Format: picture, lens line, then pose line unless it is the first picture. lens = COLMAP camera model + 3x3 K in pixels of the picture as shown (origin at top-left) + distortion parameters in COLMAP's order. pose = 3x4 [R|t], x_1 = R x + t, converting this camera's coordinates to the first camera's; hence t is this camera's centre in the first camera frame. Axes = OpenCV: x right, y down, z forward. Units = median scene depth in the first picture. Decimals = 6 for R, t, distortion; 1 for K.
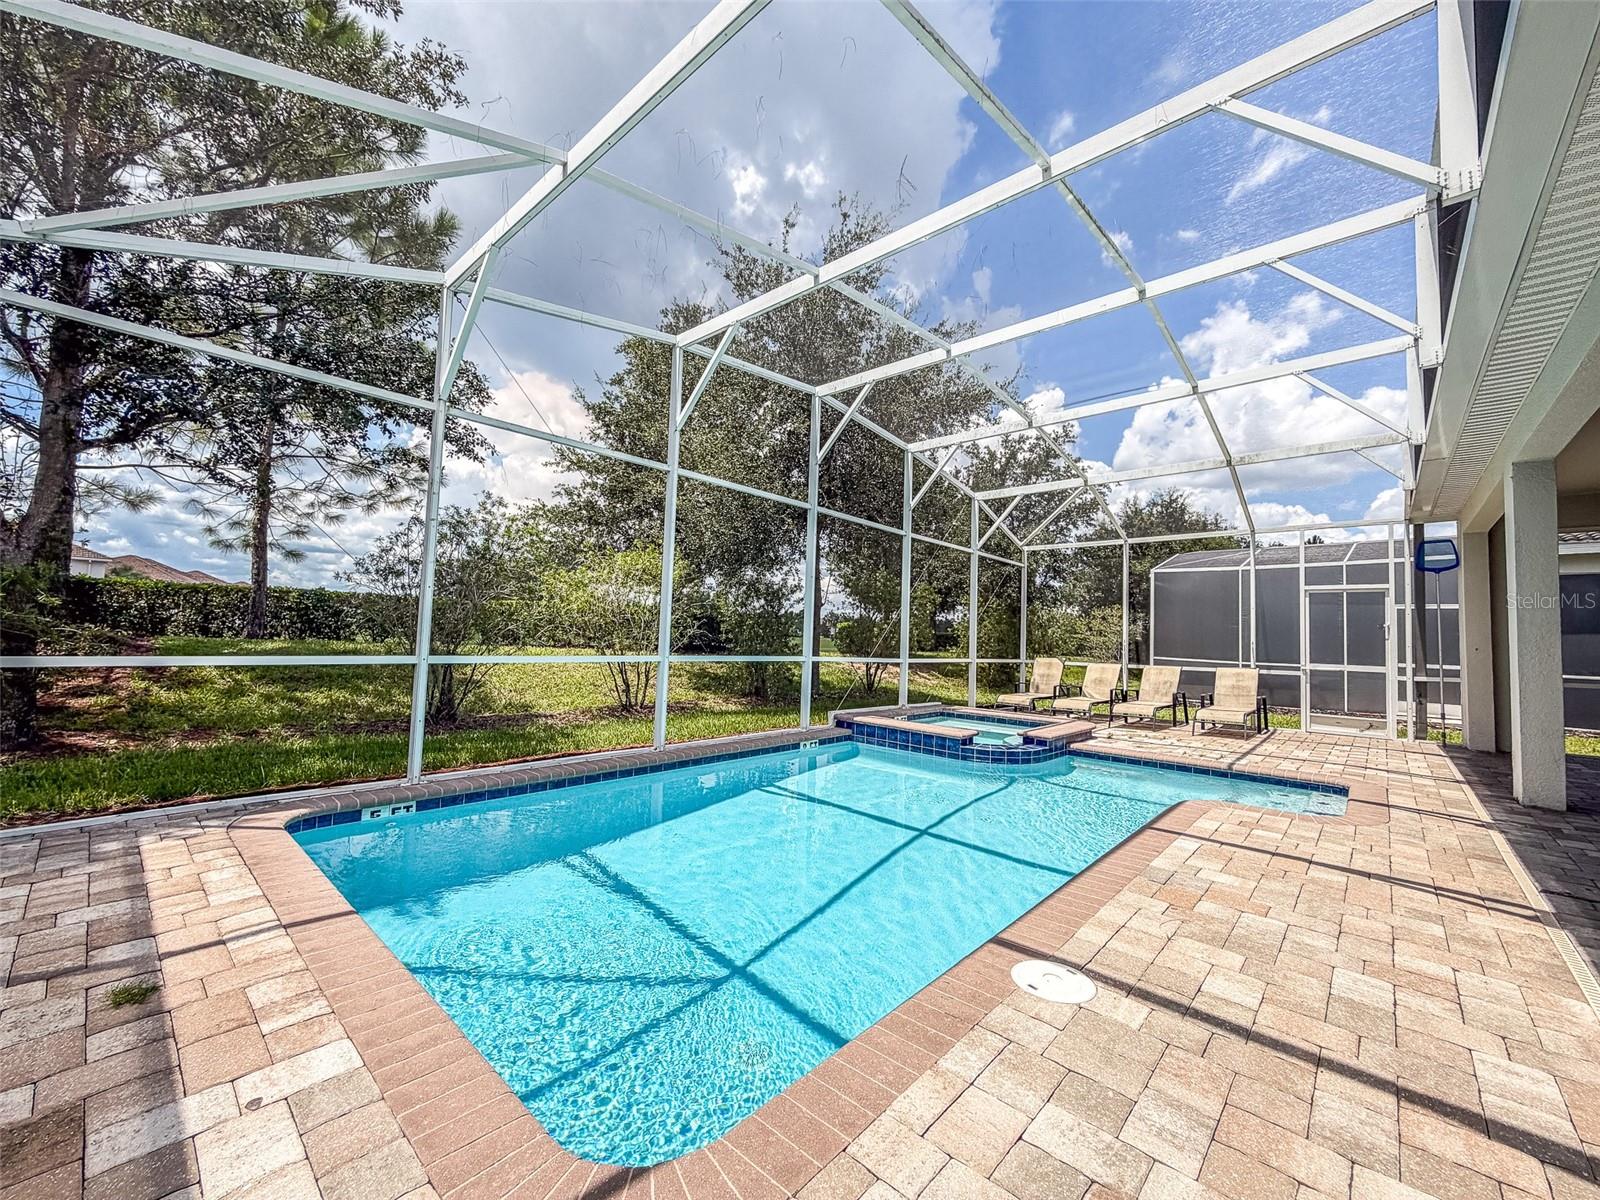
lens RADIAL K [[639.6, 0, 796.6], [0, 639.6, 602.6], [0, 0, 1]] dist [-0.000268, -0.000222]
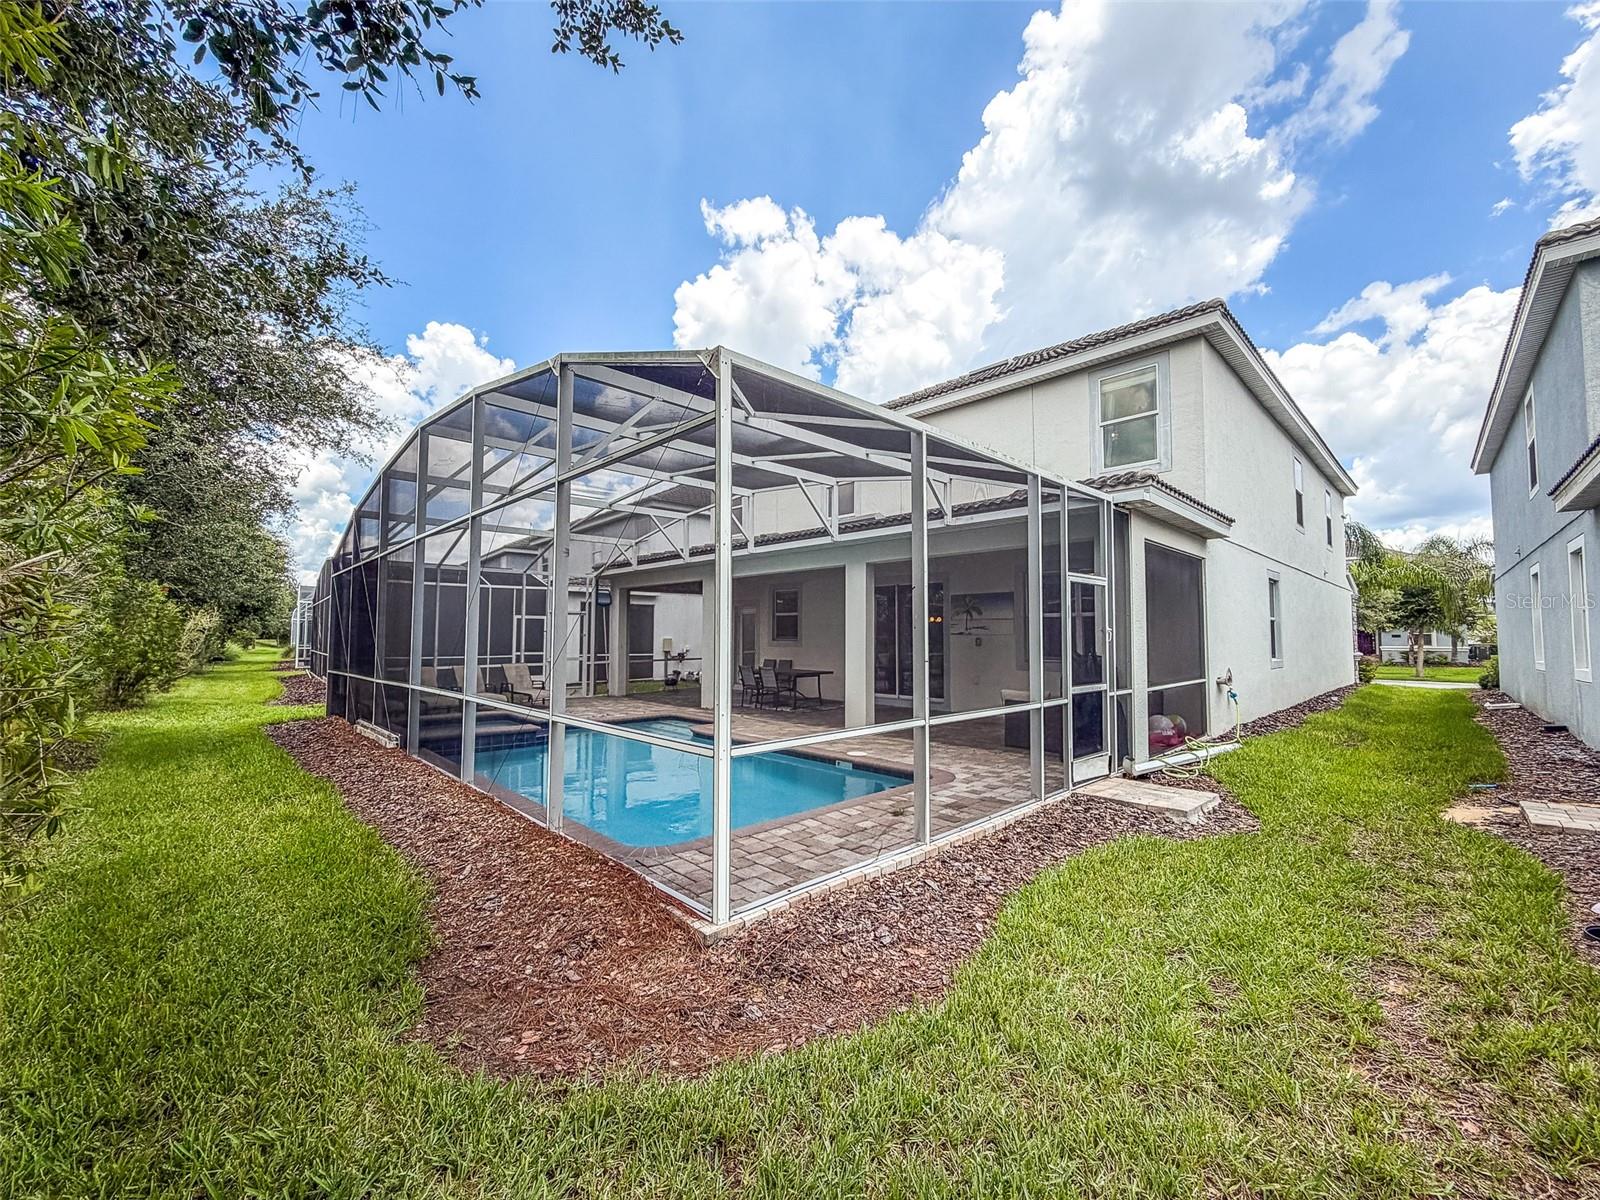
lens RADIAL K [[639.6, 0, 796.6], [0, 639.6, 602.6], [0, 0, 1]] dist [-0.000268, -0.000222]
pose [[0.079073, 0.022144, 0.996623, -3.707837], [-0.054445, 0.998357, -0.017863, -0.237906], [-0.995381, -0.052848, 0.080149, 1.191548]]
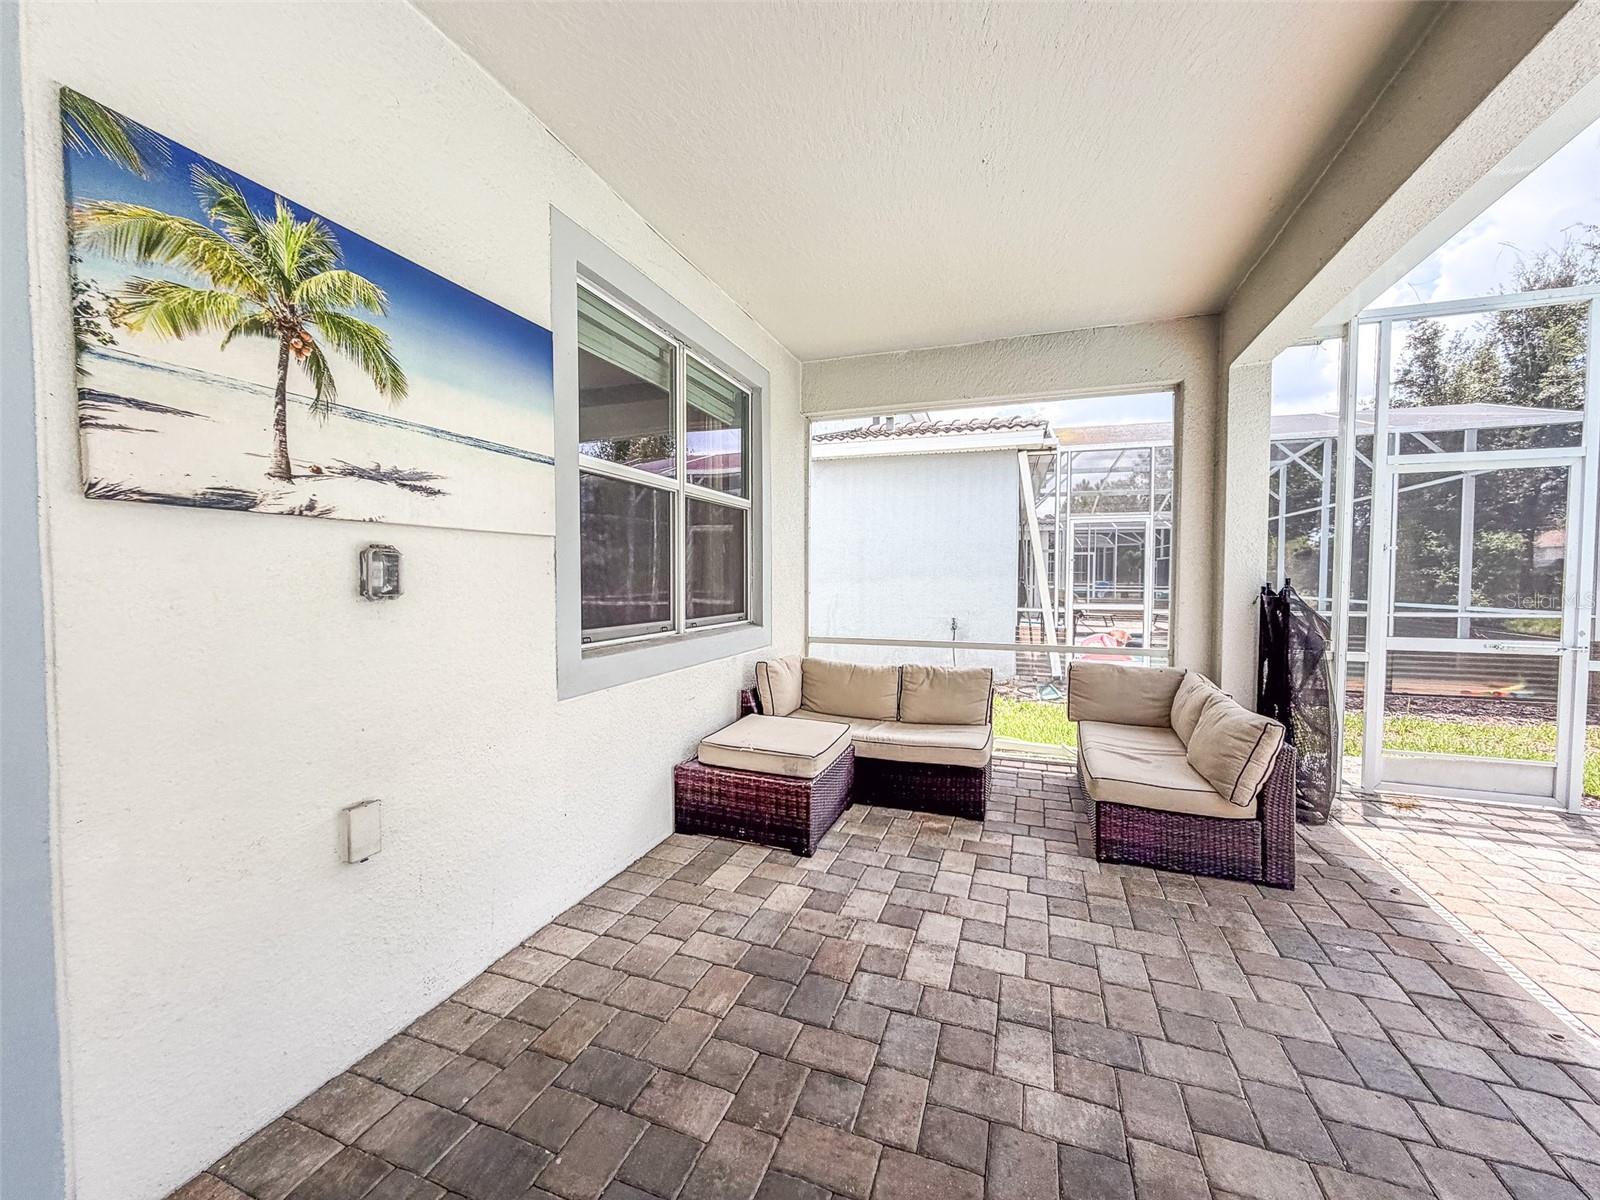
lens RADIAL K [[643.8, 0, 798.0], [0, 643.8, 596.6], [0, 0, 1]] dist [-0.000745, -0.000166]
pose [[-0.924759, -0.021819, -0.379928, 2.283957], [-0.011774, 0.999518, -0.028741, -0.013299], [0.380372, -0.022105, -0.924569, 0.999925]]
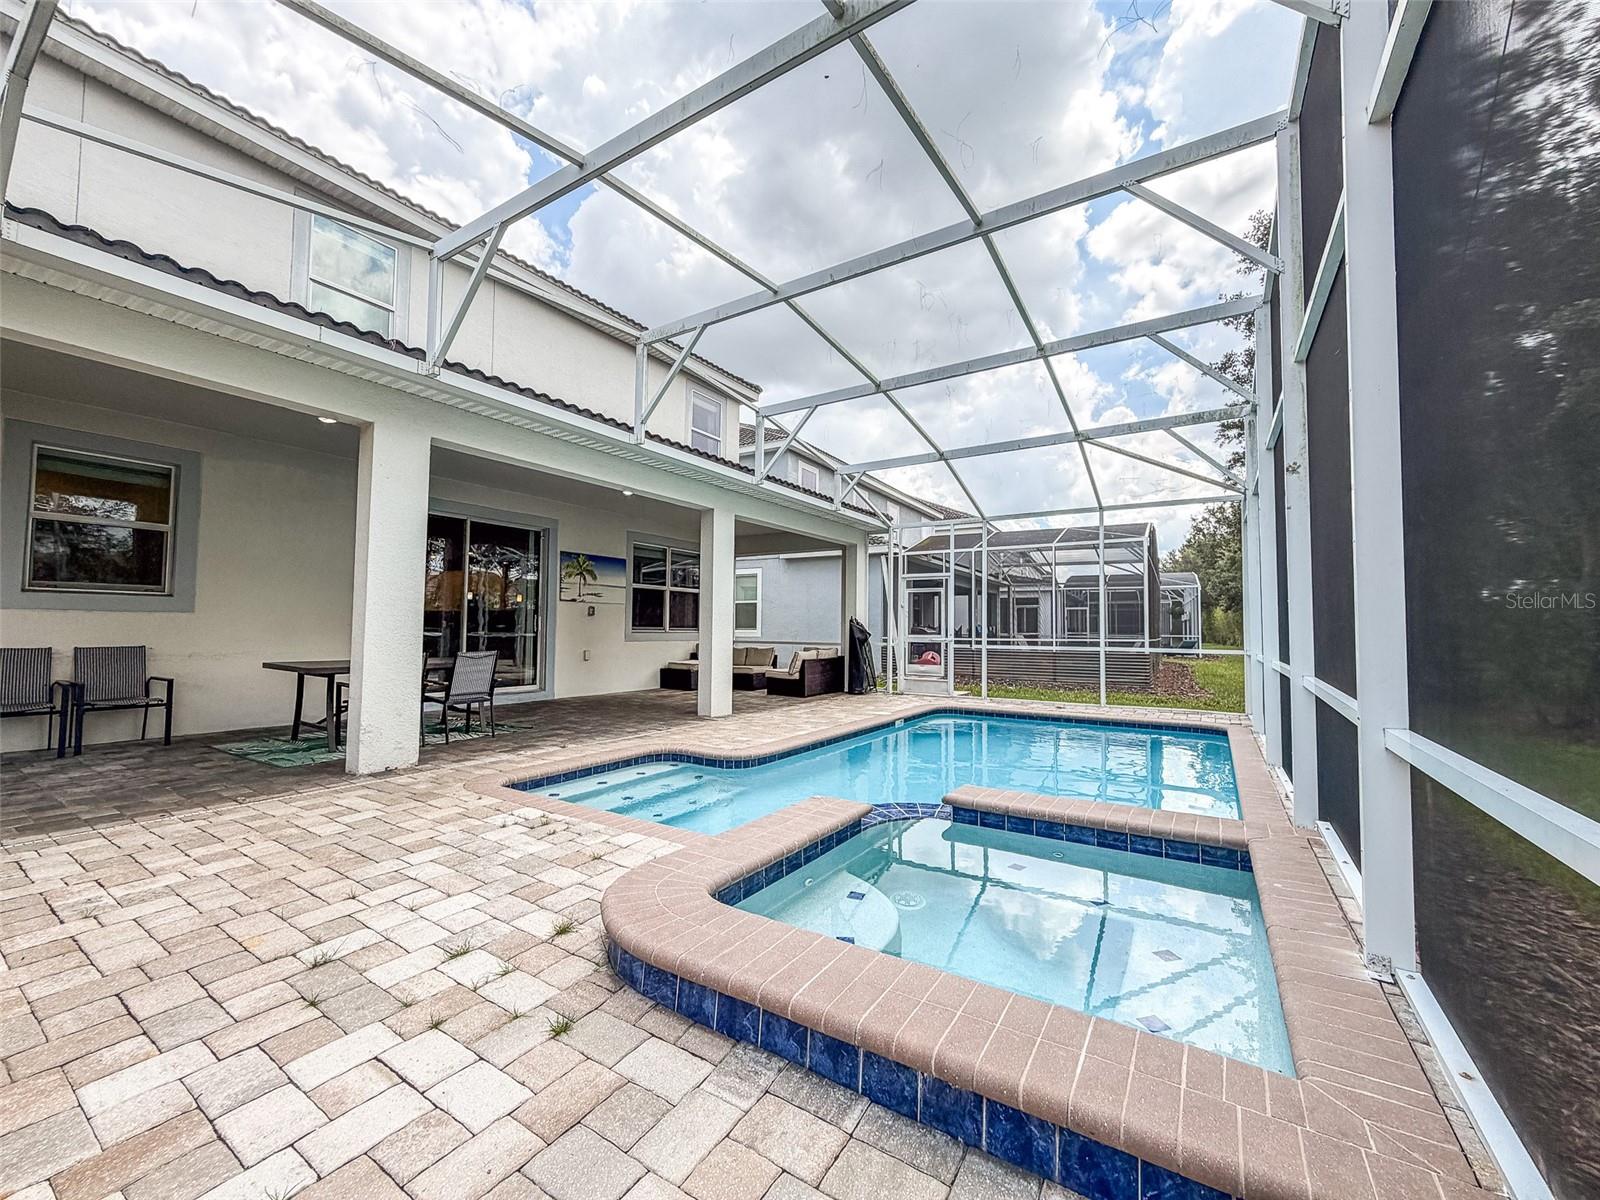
lens RADIAL K [[637.6, 0, 802.4], [0, 637.6, 600.8], [0, 0, 1]] dist [0.001720, -0.000006]
pose [[-0.984387, -0.052214, -0.168095, 1.664094], [-0.035454, 0.994233, -0.101207, 0.320768], [0.172410, -0.093667, -0.980562, 5.385028]]
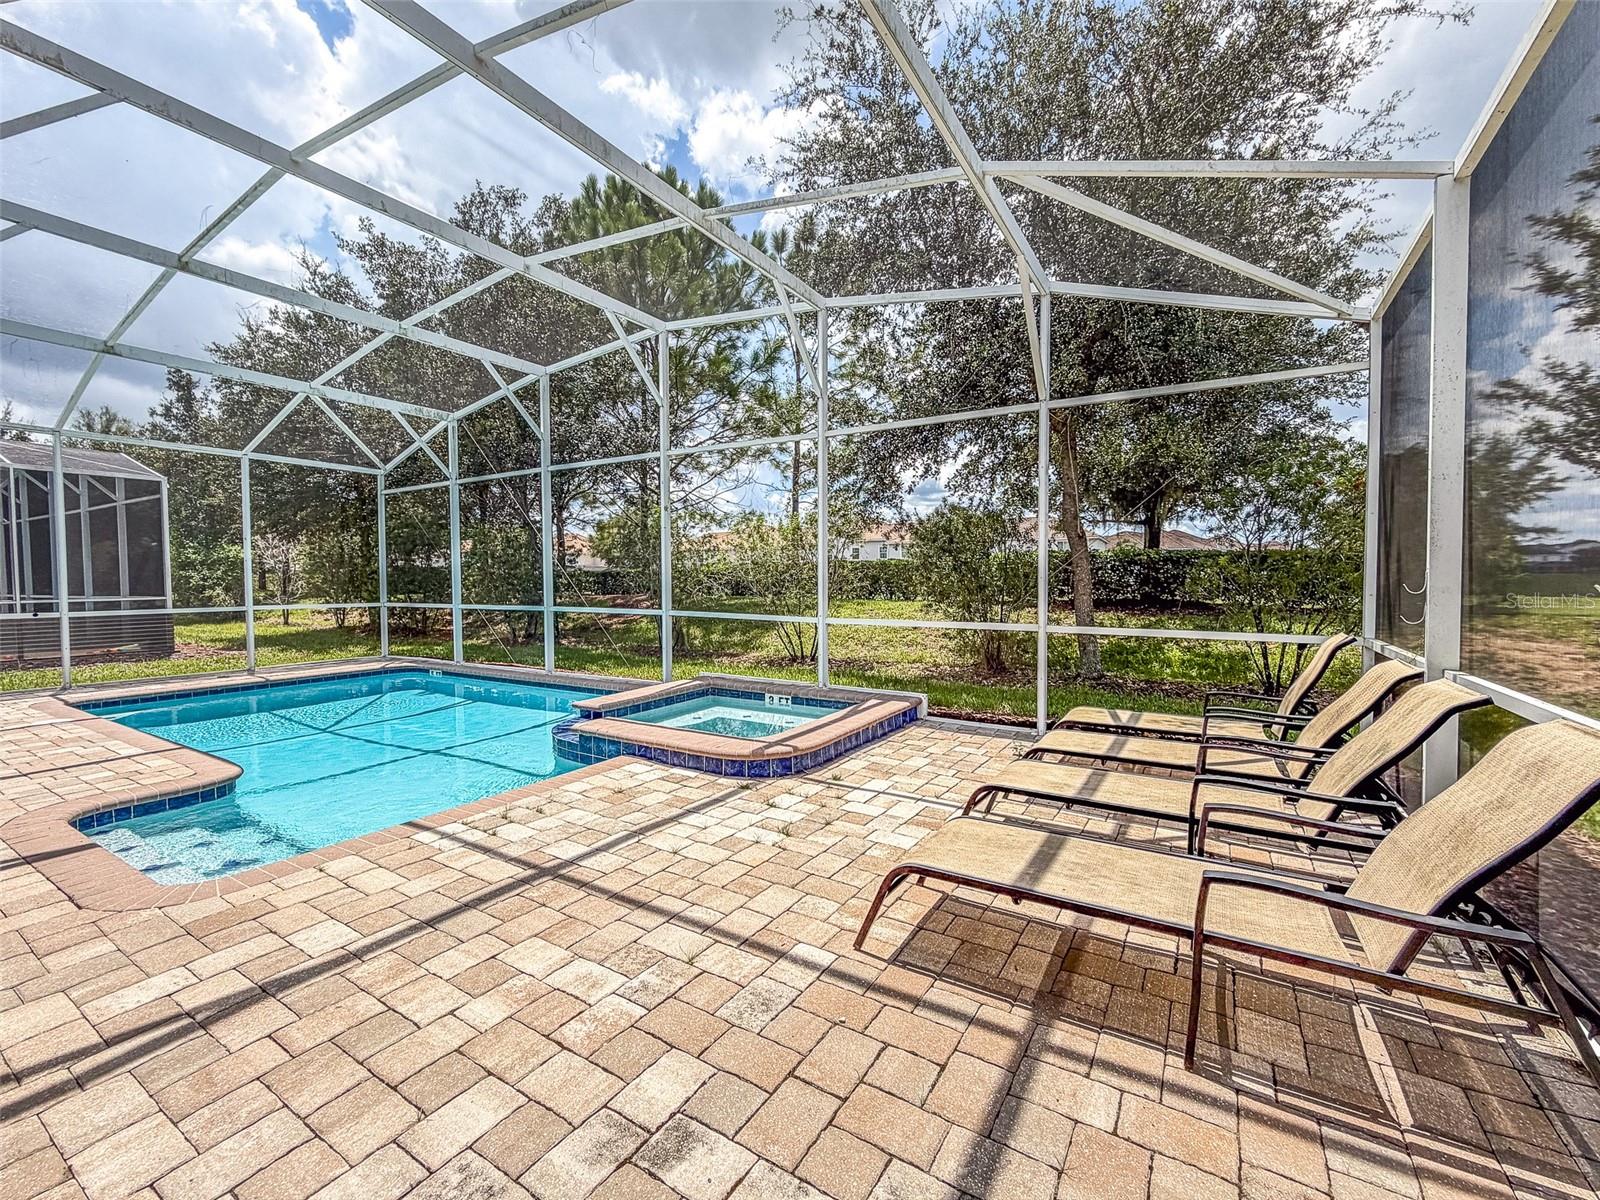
lens RADIAL K [[673.9, 0, 792.6], [0, 673.9, 598.0], [0, 0, 1]] dist [0.000439, -0.000358]
pose [[0.179213, -0.008952, -0.983770, 3.936051], [0.062315, 0.998054, 0.002269, 0.270167], [0.981835, -0.061710, 0.179422, 3.850404]]
